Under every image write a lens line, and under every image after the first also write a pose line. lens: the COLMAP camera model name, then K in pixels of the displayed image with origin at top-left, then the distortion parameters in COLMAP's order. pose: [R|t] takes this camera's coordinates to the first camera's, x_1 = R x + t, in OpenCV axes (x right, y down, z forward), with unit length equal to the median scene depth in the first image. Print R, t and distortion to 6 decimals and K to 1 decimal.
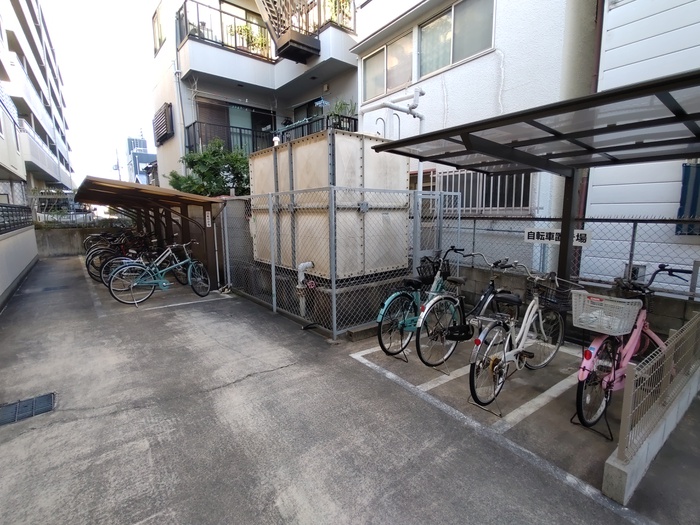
lens RADIAL K [[332.1, 0, 350.0], [0, 332.1, 262.5], [0, 0, 1]] dist [0.000137, -0.000404]
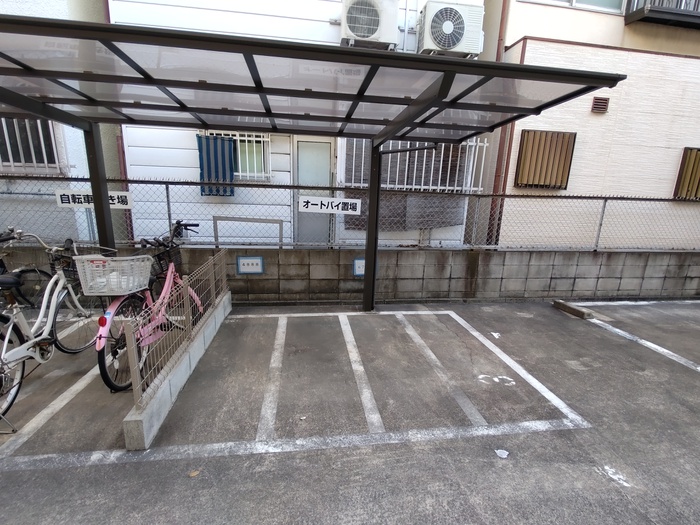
lens RADIAL K [[332.1, 0, 350.0], [0, 332.1, 262.5], [0, 0, 1]] dist [0.000137, -0.000404]
pose [[0.483617, -0.180928, 0.856376, 0.175094], [0.096908, 0.983455, 0.153050, 0.022521], [-0.869899, 0.008972, 0.493149, -0.051366]]
